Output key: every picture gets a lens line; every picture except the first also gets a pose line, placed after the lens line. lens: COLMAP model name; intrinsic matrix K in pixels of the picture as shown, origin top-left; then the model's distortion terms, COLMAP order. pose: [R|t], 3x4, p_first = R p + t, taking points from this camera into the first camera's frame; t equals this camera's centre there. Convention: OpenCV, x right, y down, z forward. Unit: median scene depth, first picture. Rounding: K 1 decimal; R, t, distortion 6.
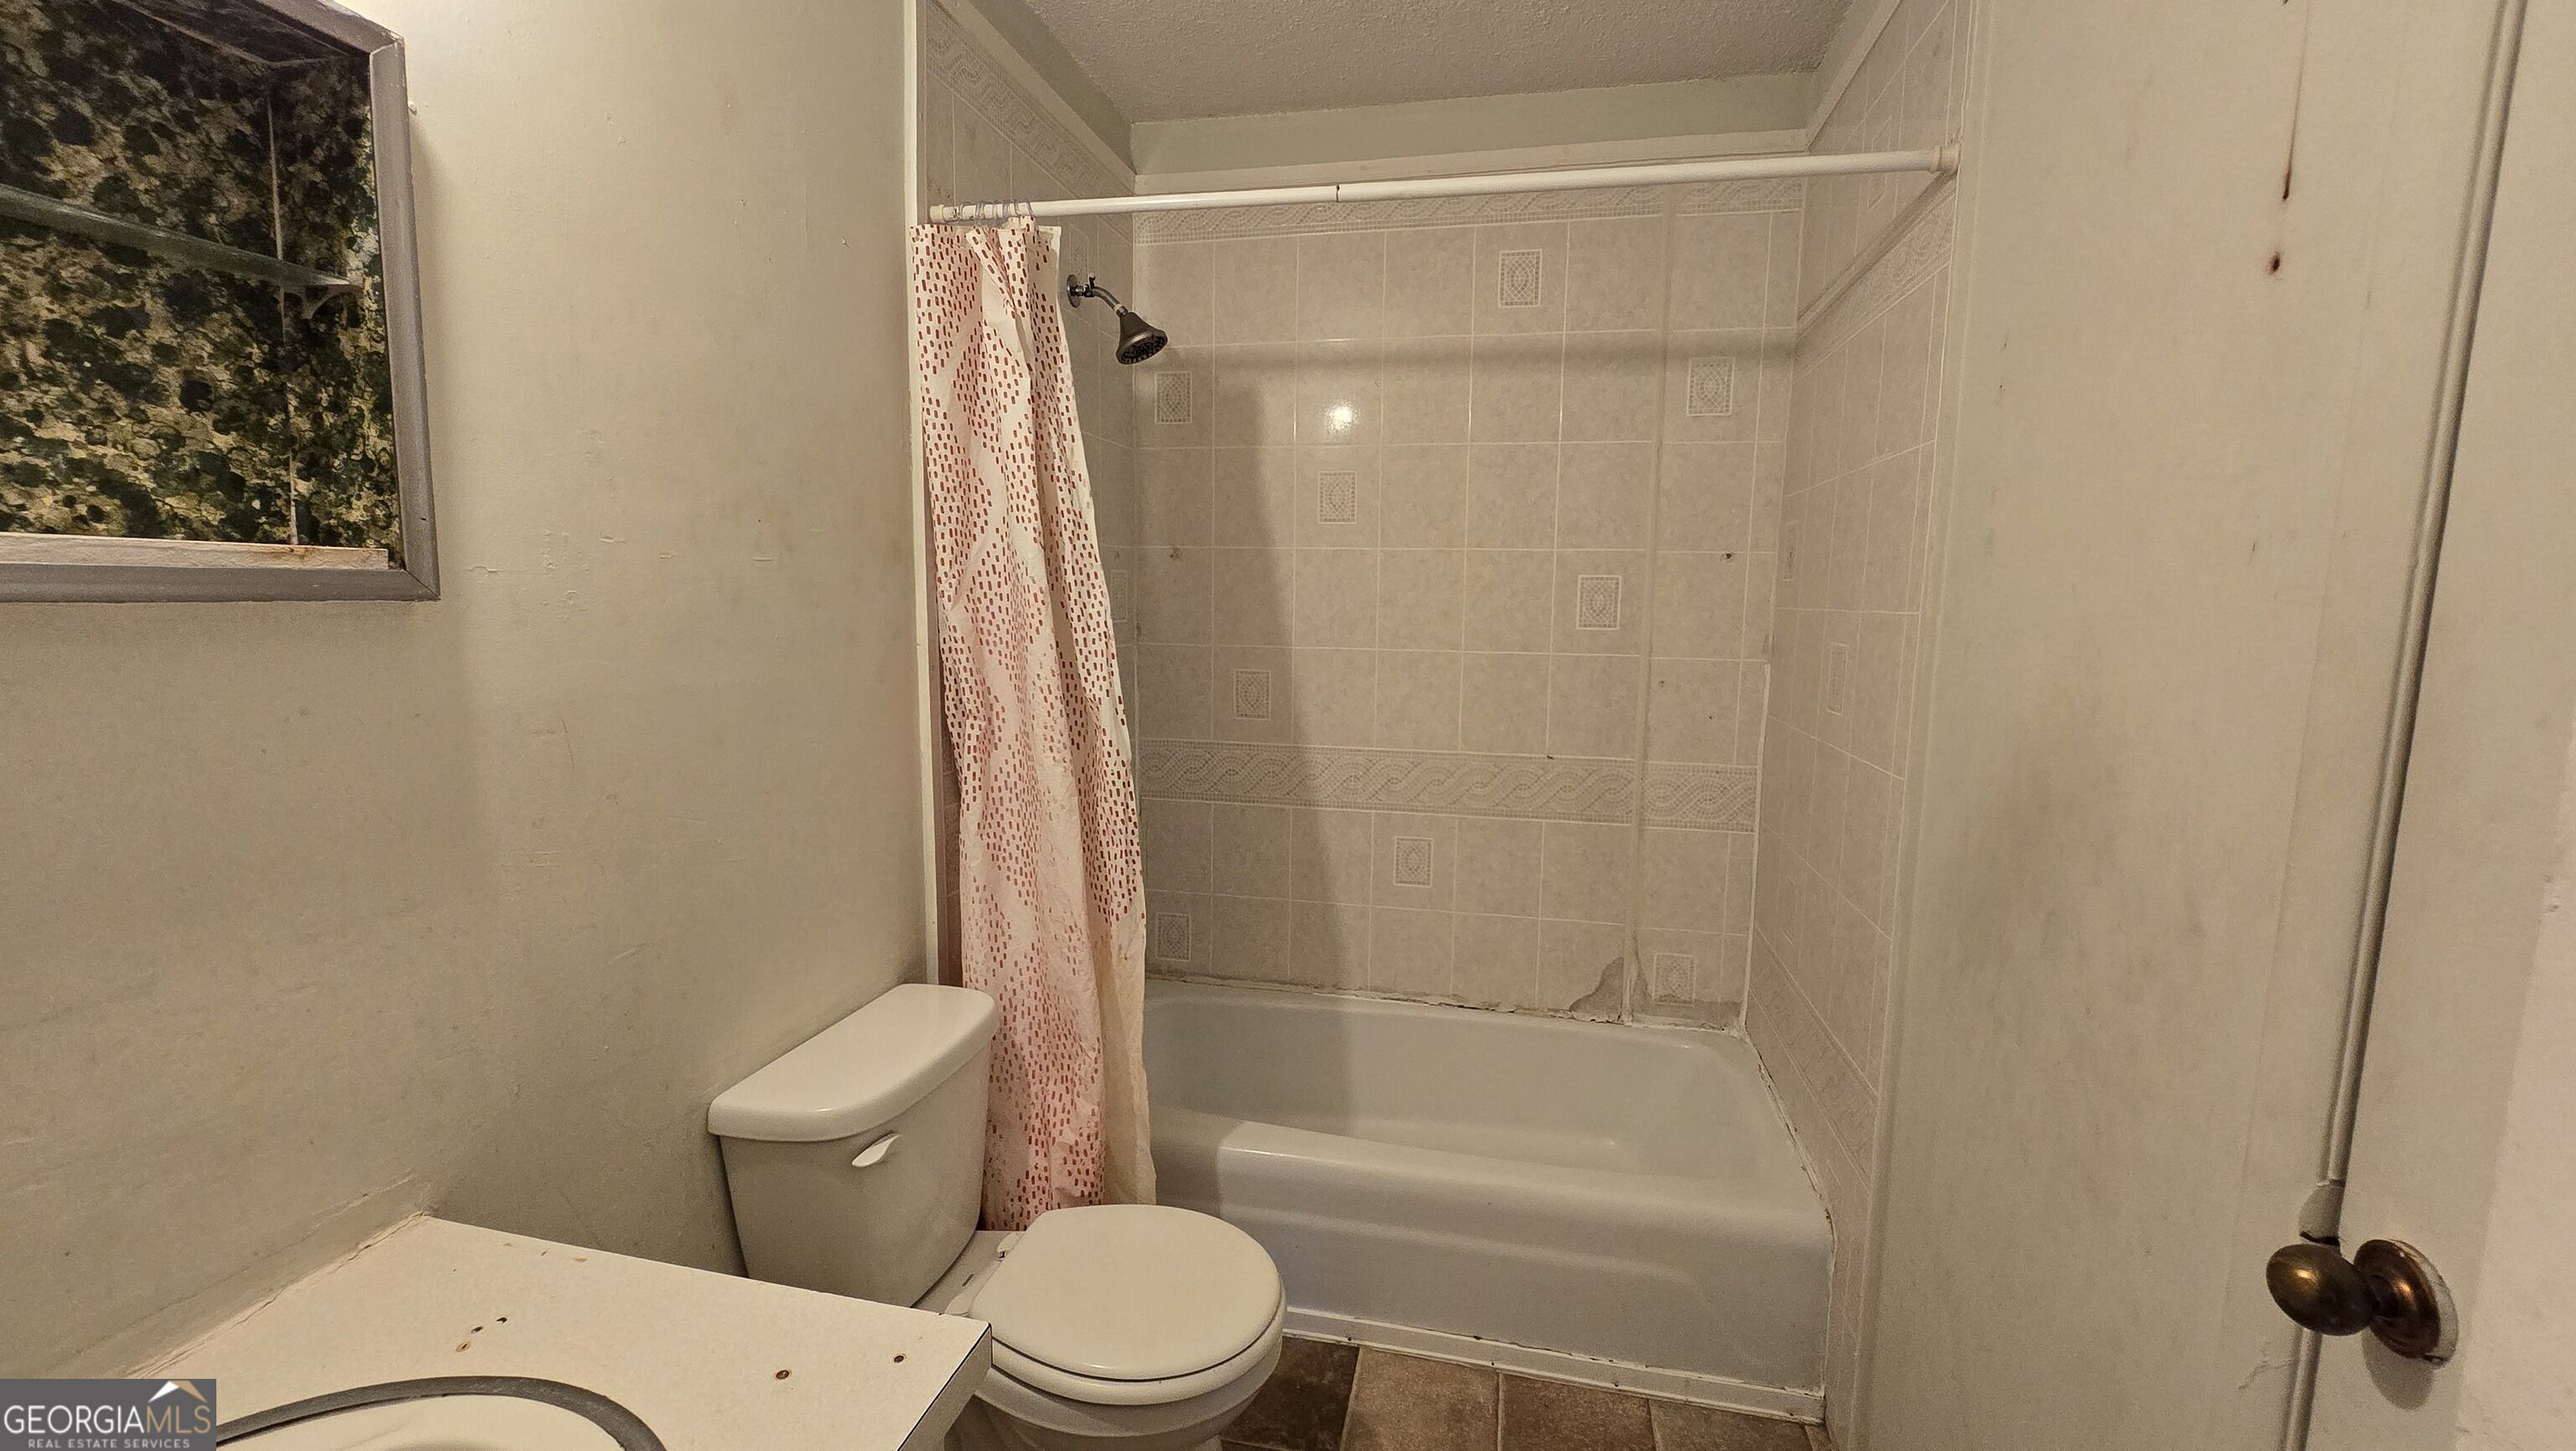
lens RADIAL K [[1061.5, 0, 1298.2], [0, 1061.5, 716.9], [0, 0, 1]] dist [0.000074, -0.000406]
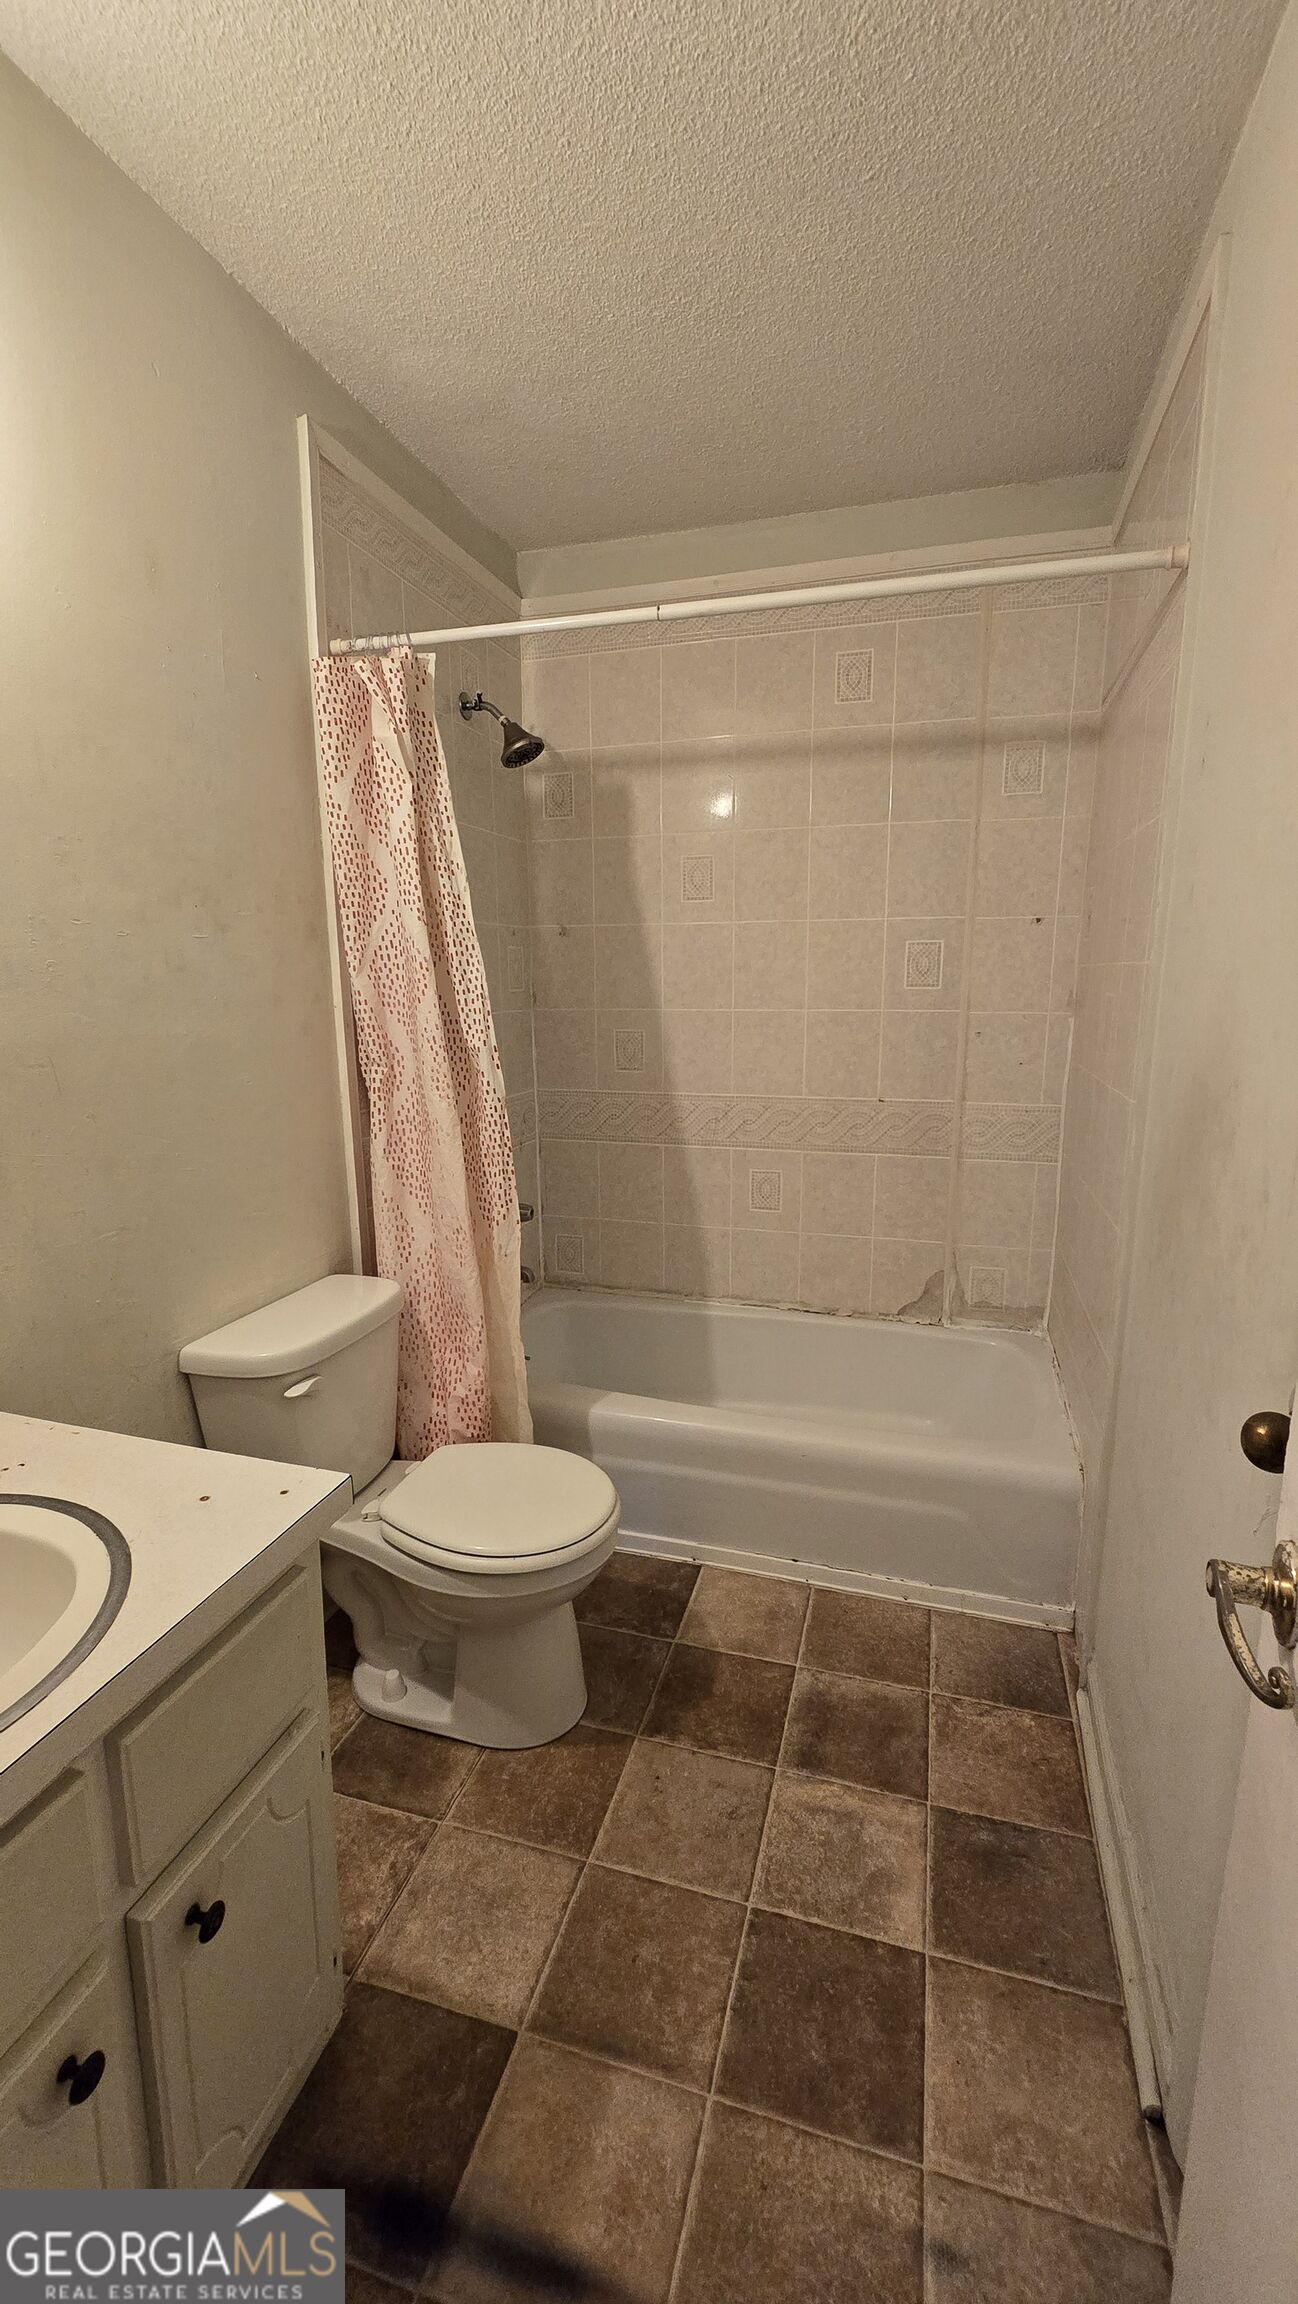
lens RADIAL K [[949.3, 0, 656.8], [0, 949.3, 1163.8], [0, 0, 1]] dist [0.000074, -0.000406]
pose [[0.996645, -0.004742, -0.081704, 0.111899], [0.011295, 0.996736, 0.079930, 0.031732], [0.081059, -0.080585, 0.993446, -0.094431]]
